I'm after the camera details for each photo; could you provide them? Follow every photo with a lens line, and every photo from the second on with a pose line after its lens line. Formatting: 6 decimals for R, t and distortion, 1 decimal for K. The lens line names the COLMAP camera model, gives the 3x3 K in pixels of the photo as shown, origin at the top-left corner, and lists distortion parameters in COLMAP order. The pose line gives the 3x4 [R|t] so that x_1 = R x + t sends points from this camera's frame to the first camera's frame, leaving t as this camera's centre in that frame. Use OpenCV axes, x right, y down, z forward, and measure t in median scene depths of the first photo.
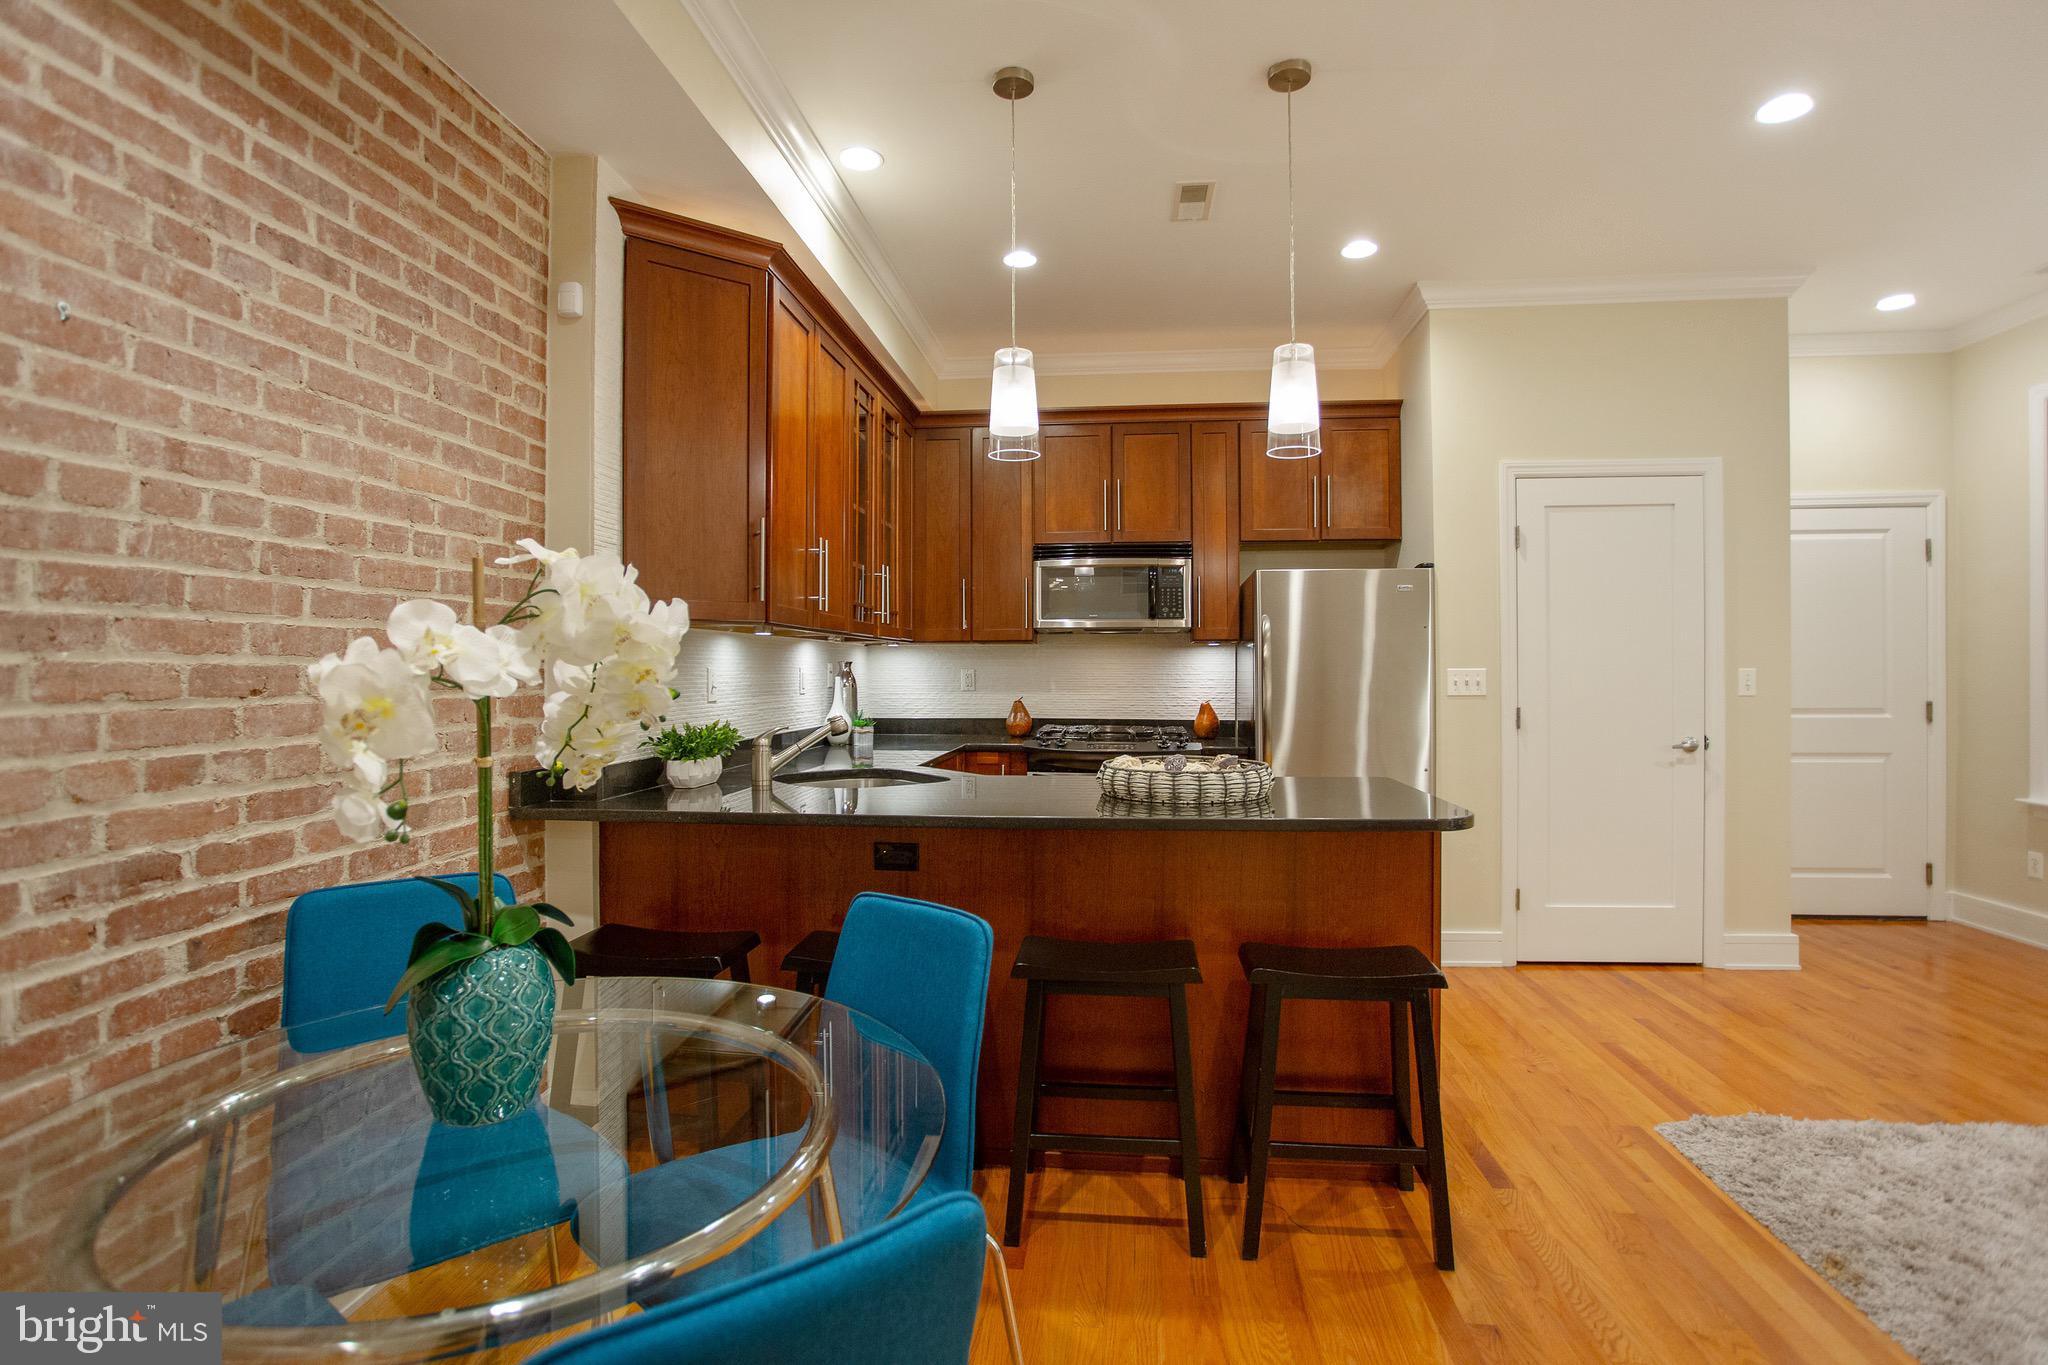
lens RADIAL K [[1001.4, 0, 1011.2], [0, 1001.4, 673.6], [0, 0, 1]] dist [-0.054324, 0.023667]
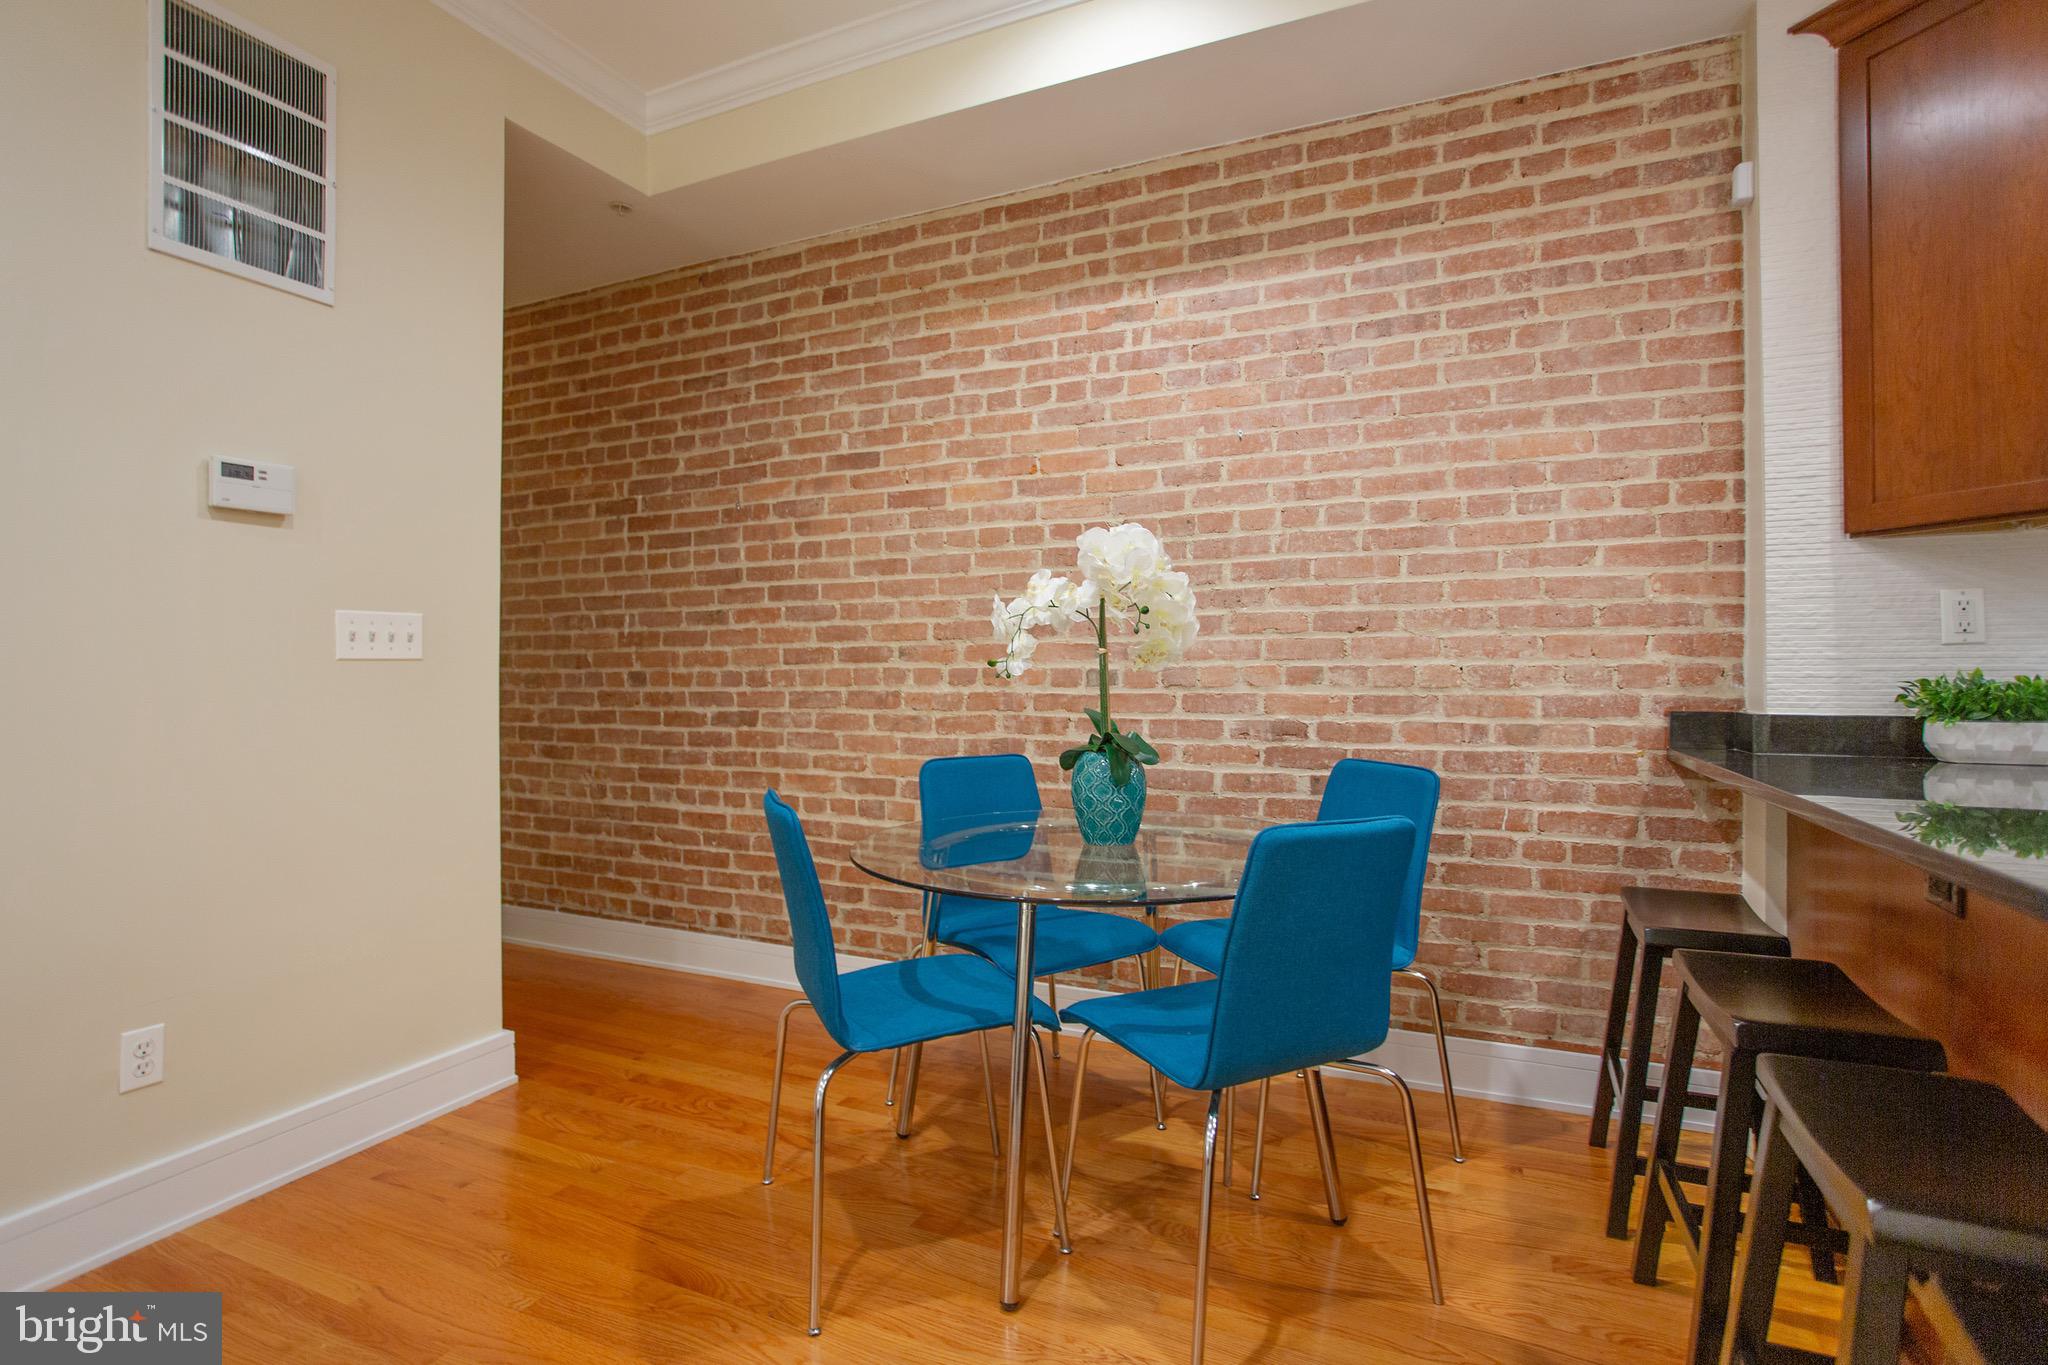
lens RADIAL K [[1001.4, 0, 988.9], [0, 1001.4, 668.2], [0, 0, 1]] dist [-0.054324, 0.023667]
pose [[-0.328285, 0.000795, -0.944578, 0.702749], [-0.000399, 0.999999, 0.000981, 0.062845], [0.944579, 0.000699, -0.328284, 0.756579]]
